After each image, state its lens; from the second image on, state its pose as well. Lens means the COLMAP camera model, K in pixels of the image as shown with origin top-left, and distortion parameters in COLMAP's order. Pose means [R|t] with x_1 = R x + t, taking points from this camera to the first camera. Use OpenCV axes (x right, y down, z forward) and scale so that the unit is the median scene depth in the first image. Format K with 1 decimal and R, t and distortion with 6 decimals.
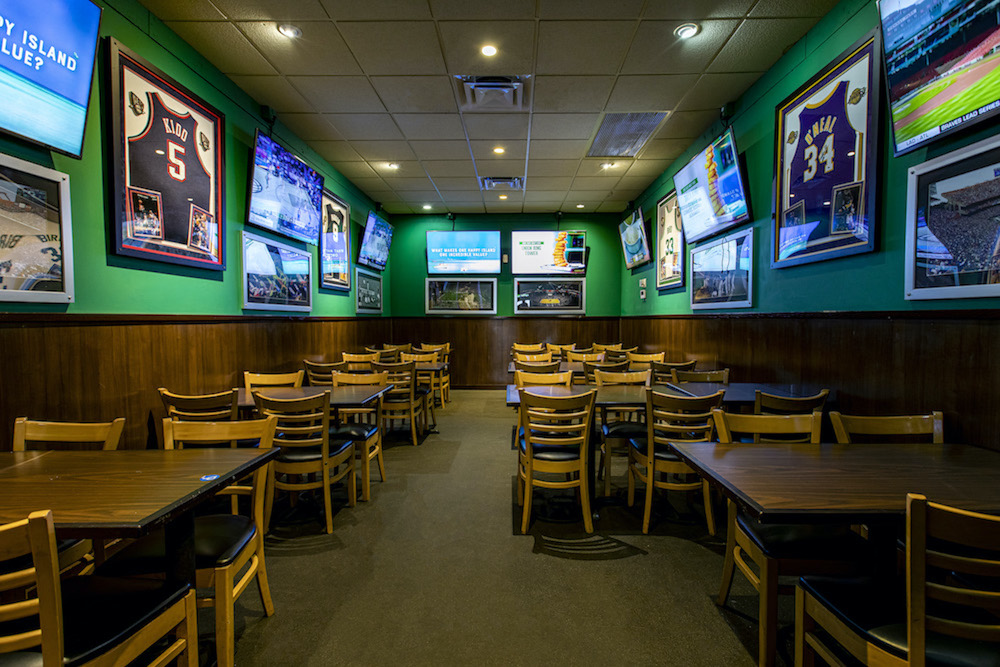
lens RADIAL K [[471.9, 0, 500.0], [0, 471.9, 333.5], [0, 0, 1]] dist [0.001272, -0.000196]
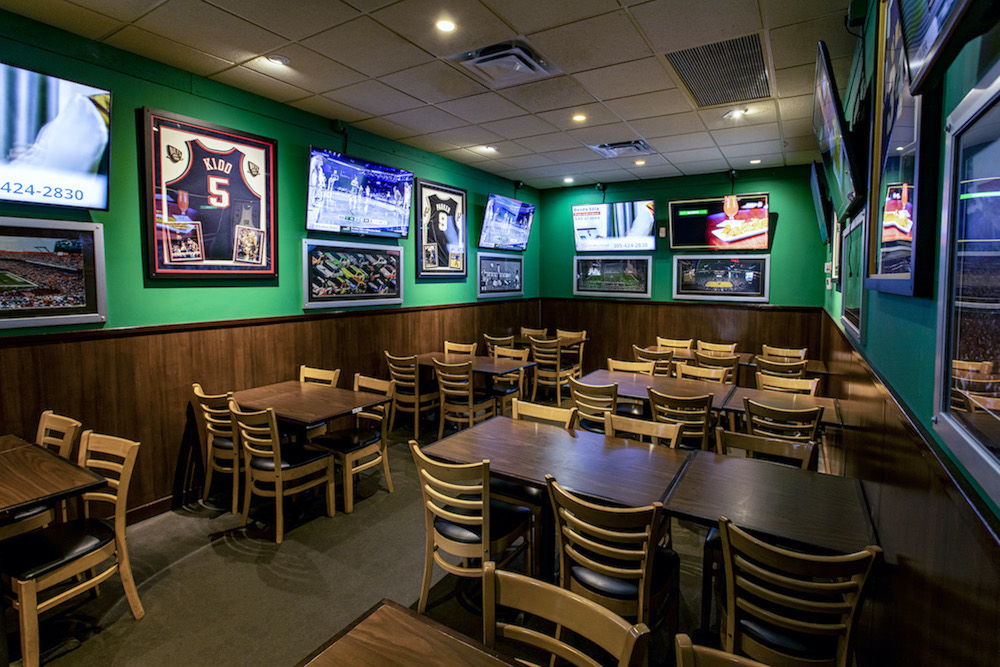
lens RADIAL K [[487.7, 0, 498.7], [0, 487.7, 296.9], [0, 0, 1]] dist [-0.011702, 0.000358]
pose [[0.858124, 0.032077, -0.512440, 0.513464], [-0.025804, 0.999480, 0.019353, -0.134416], [0.512794, -0.003384, 0.858505, 0.294132]]
